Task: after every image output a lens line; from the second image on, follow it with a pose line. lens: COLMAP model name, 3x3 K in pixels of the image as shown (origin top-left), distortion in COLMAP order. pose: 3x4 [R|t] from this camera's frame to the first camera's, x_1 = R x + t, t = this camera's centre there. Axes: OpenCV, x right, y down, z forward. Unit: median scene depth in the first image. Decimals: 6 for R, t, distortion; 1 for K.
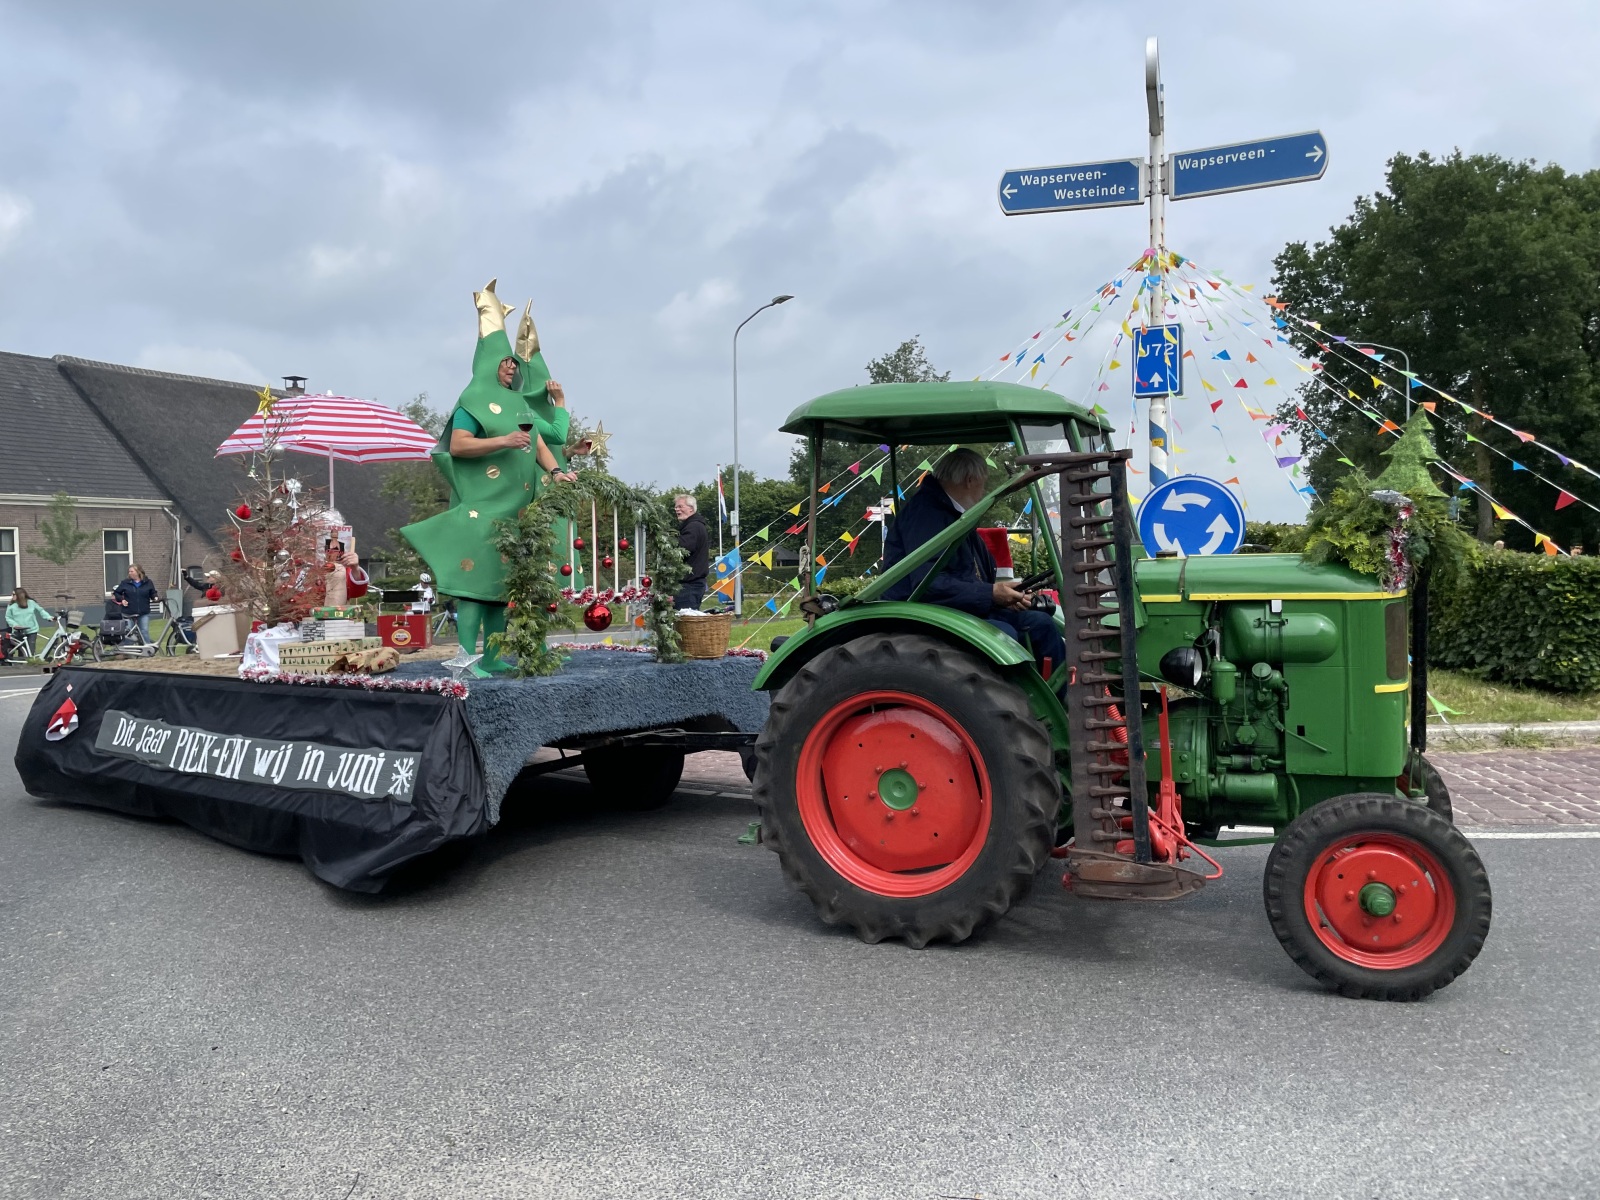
lens RADIAL K [[1209.0, 0, 786.1], [0, 1209.0, 579.8], [0, 0, 1]] dist [0.092431, -0.125525]
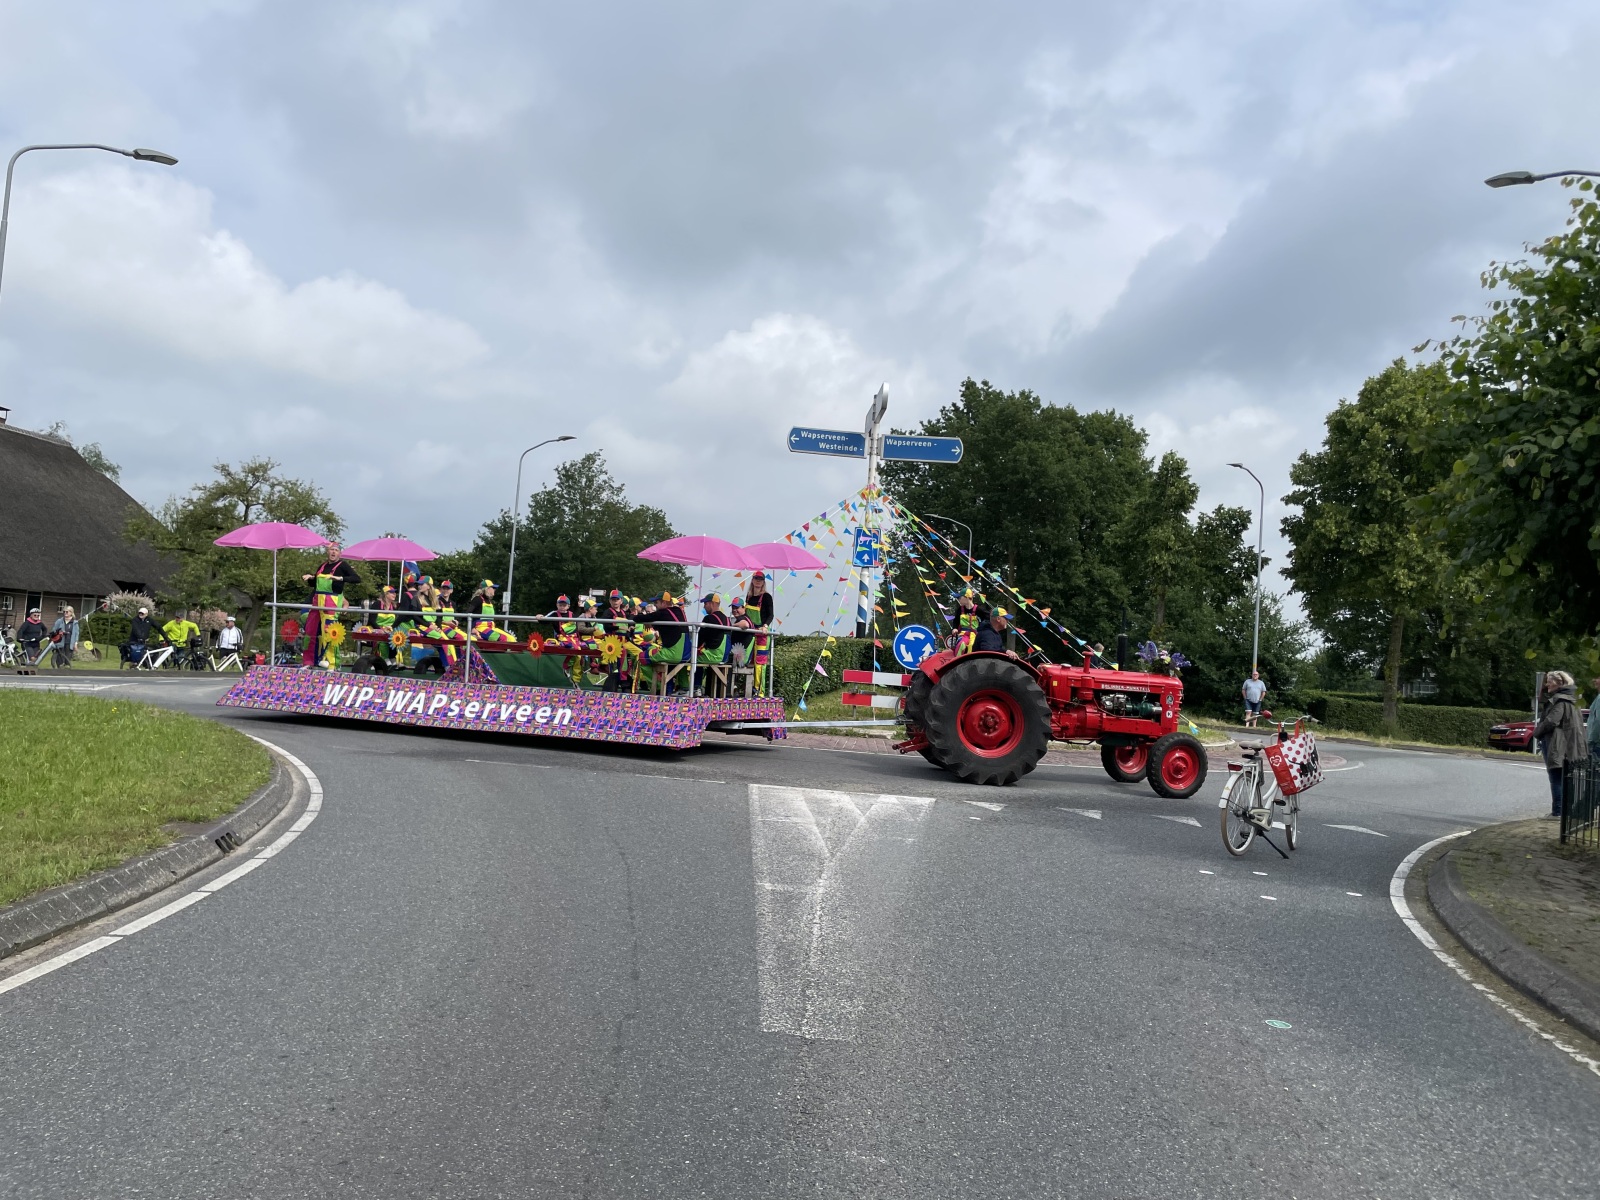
lens RADIAL K [[1209.0, 0, 775.7], [0, 1209.0, 570.3], [0, 0, 1]] dist [0.092431, -0.125525]
pose [[0.940332, 0.108783, 0.322401, -0.393176], [-0.084176, 0.992437, -0.089352, 0.022325], [-0.329682, 0.056882, 0.942377, -0.623670]]
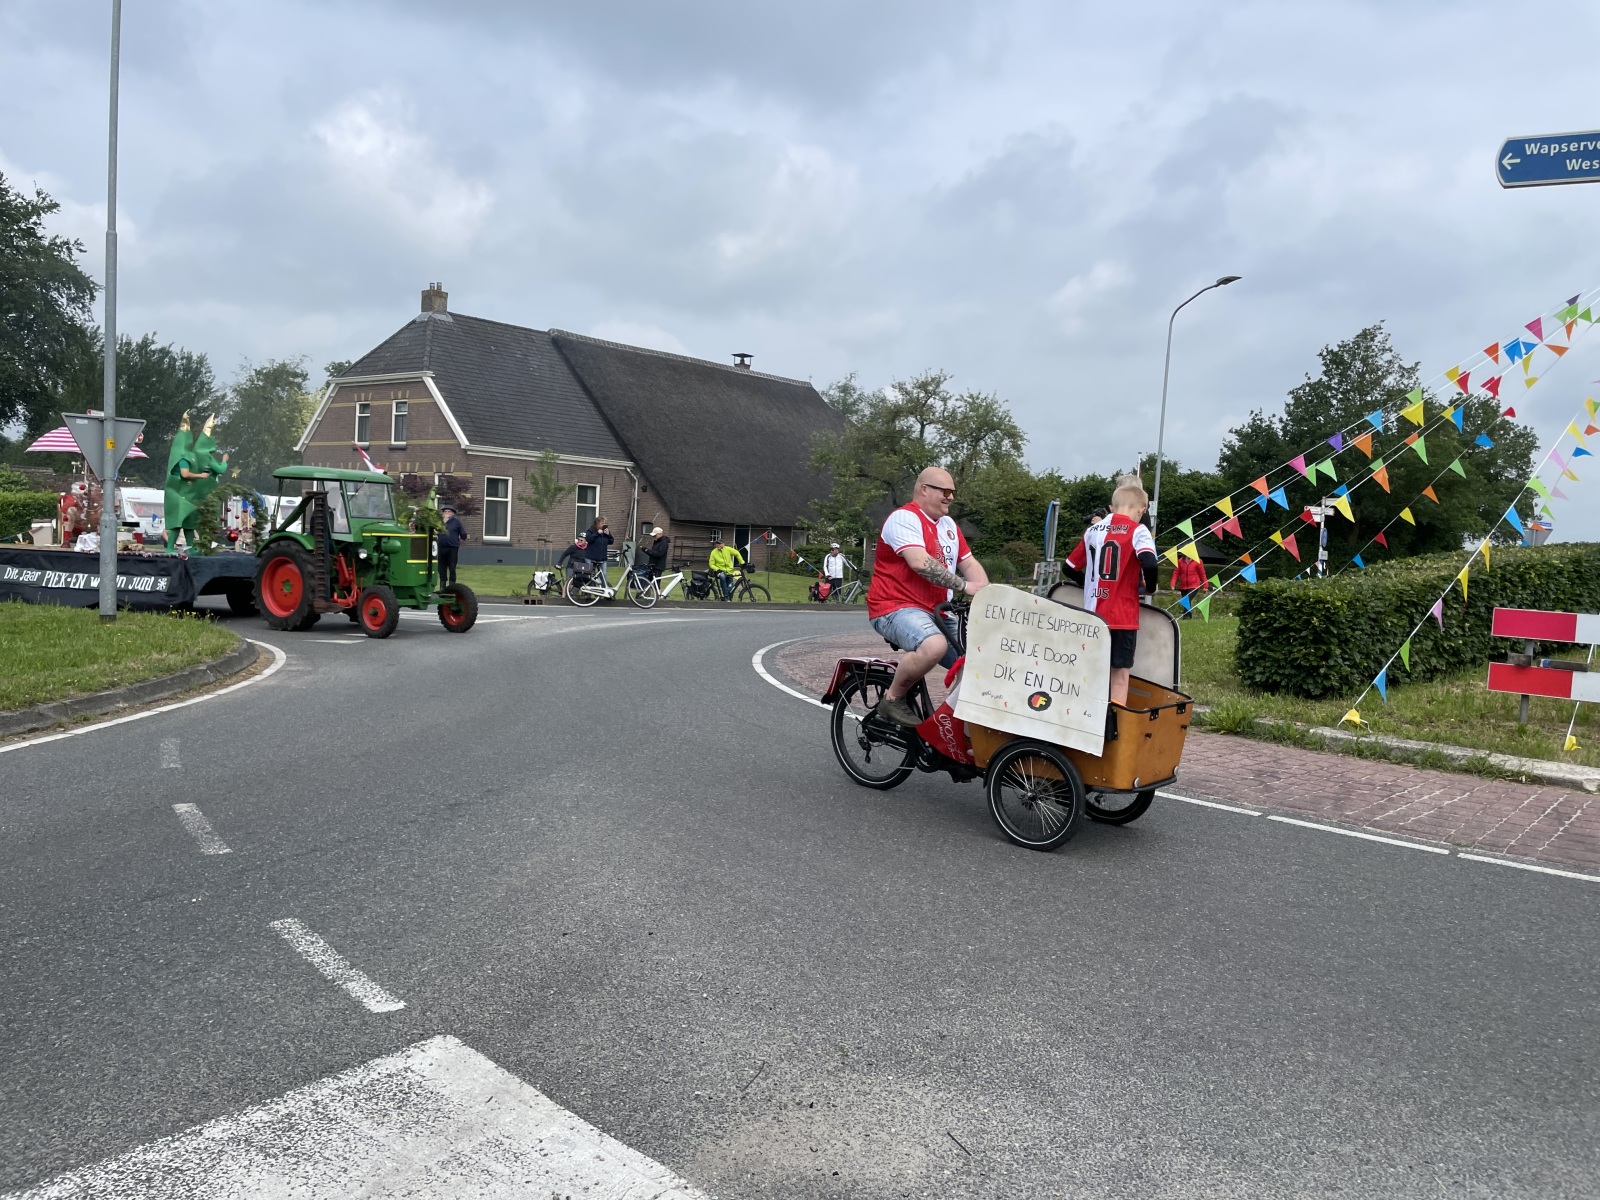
lens RADIAL K [[1209.0, 0, 807.0], [0, 1209.0, 582.2], [0, 0, 1]] dist [0.092431, -0.125525]
pose [[0.947700, 0.084087, -0.307888, -0.000988], [-0.079265, 0.996456, 0.028160, 0.002670], [0.309164, -0.002283, 0.951006, -0.008544]]
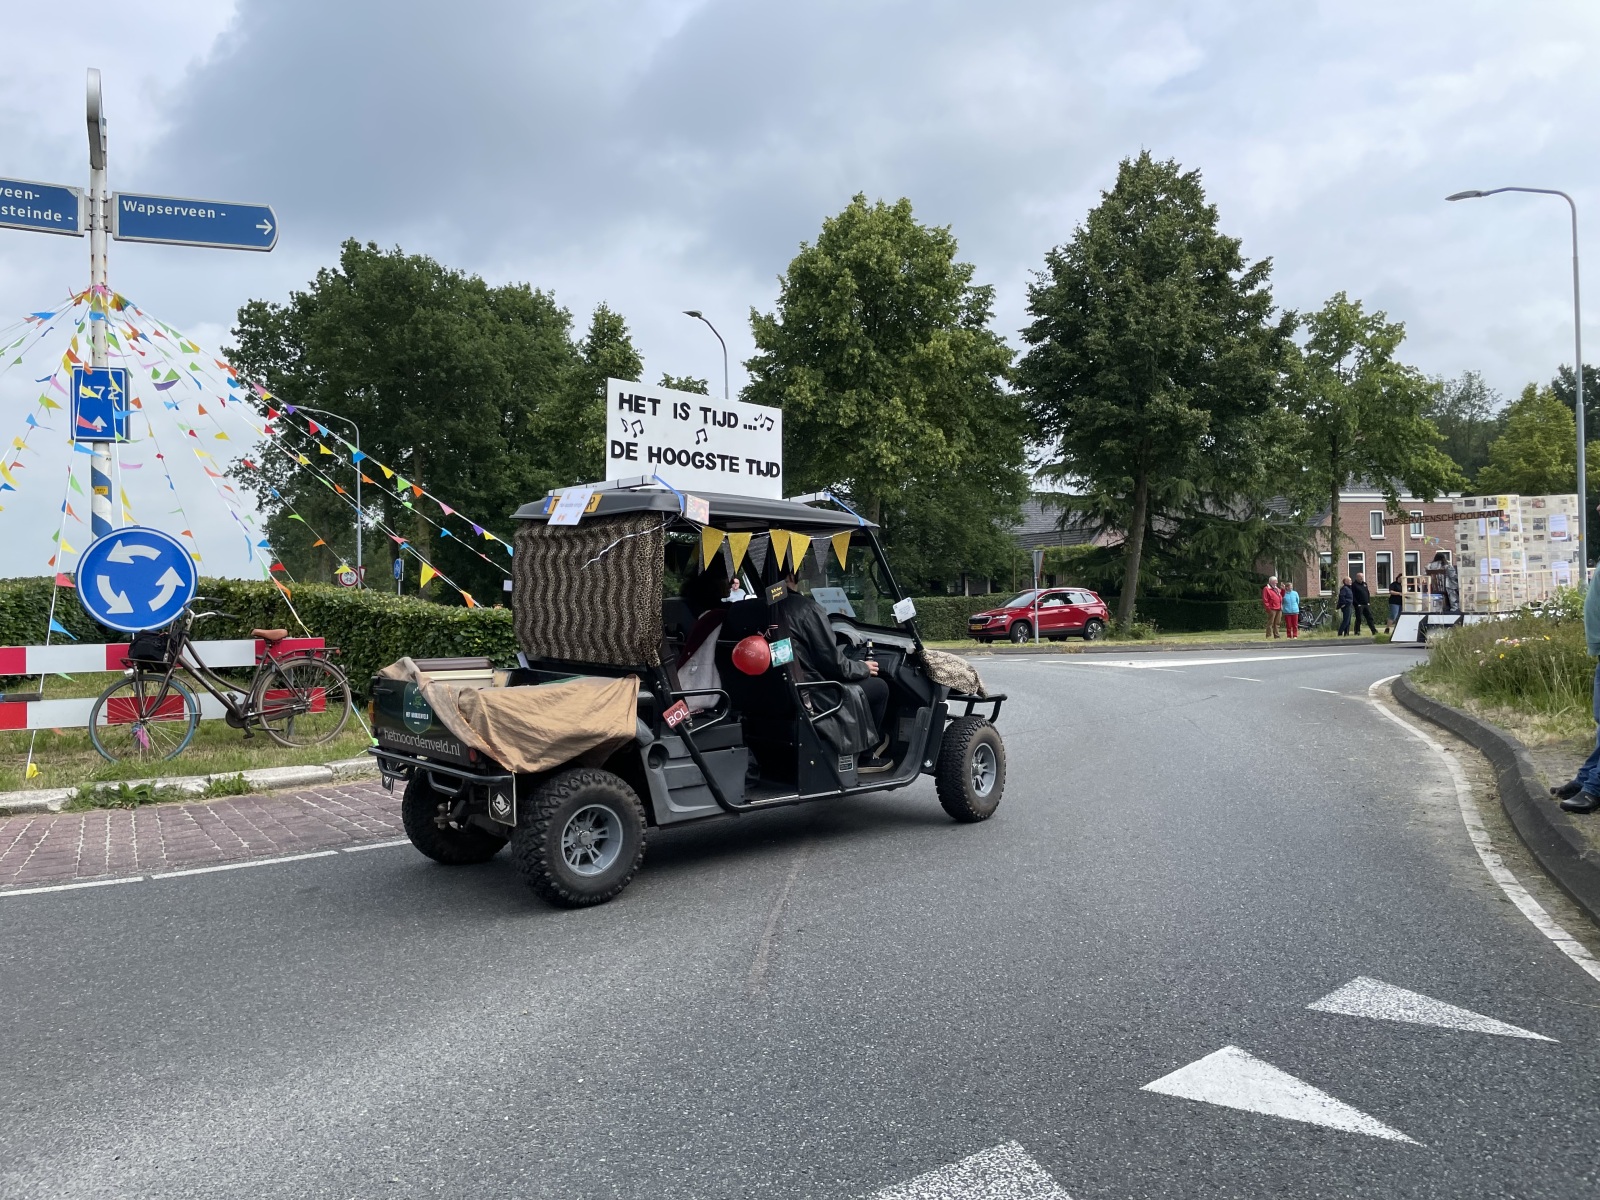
lens RADIAL K [[1209.0, 0, 807.0], [0, 1209.0, 580.3], [0, 0, 1]] dist [0.092431, -0.125525]
pose [[0.684107, 0.014066, 0.729246, -0.011808], [0.020468, 0.999050, -0.038471, 0.003620], [-0.729094, 0.041245, 0.683170, -0.037305]]
